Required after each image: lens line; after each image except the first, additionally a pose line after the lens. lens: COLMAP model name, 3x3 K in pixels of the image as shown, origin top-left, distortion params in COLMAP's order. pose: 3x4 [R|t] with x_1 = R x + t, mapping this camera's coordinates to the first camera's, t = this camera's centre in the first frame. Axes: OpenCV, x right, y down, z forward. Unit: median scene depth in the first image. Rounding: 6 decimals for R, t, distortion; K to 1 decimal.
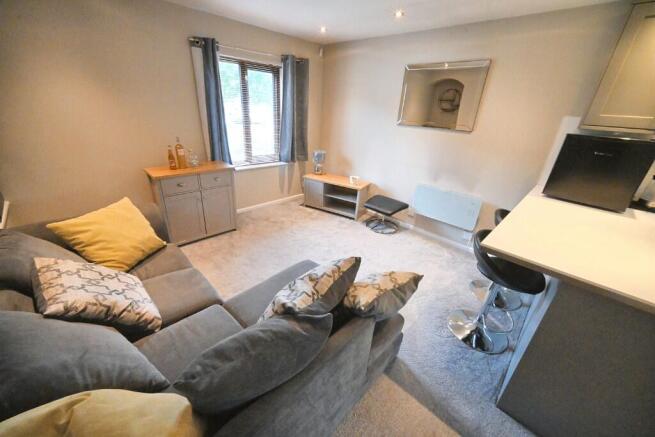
lens RADIAL K [[260.4, 0, 329.1], [0, 260.4, 217.0], [0, 0, 1]] dist [0.001446, -0.000413]
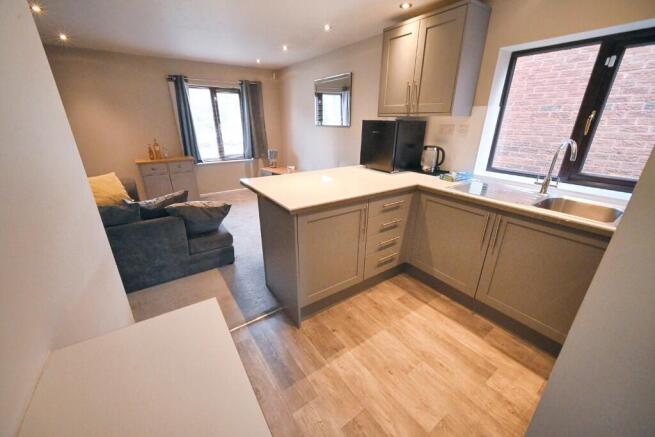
lens RADIAL K [[260.4, 0, 326.4], [0, 260.4, 216.3], [0, 0, 1]] dist [0.001446, -0.000413]
pose [[0.979911, 0.016519, -0.198750, 0.715580], [-0.027075, 0.998356, -0.050512, 0.201204], [0.197589, 0.054879, 0.978748, -0.290186]]
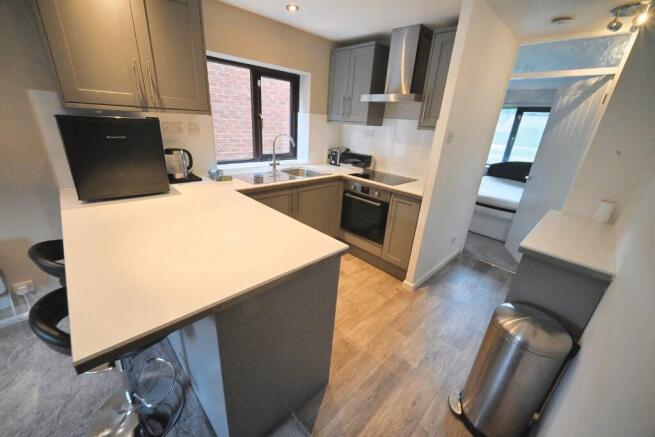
lens RADIAL K [[260.4, 0, 324.6], [0, 260.4, 219.7], [0, 0, 1]] dist [0.001446, -0.000413]
pose [[0.021355, -0.412766, 0.910587, 0.119128], [0.339942, 0.859526, 0.381648, -0.071575], [-0.940204, 0.301397, 0.158672, 0.212089]]
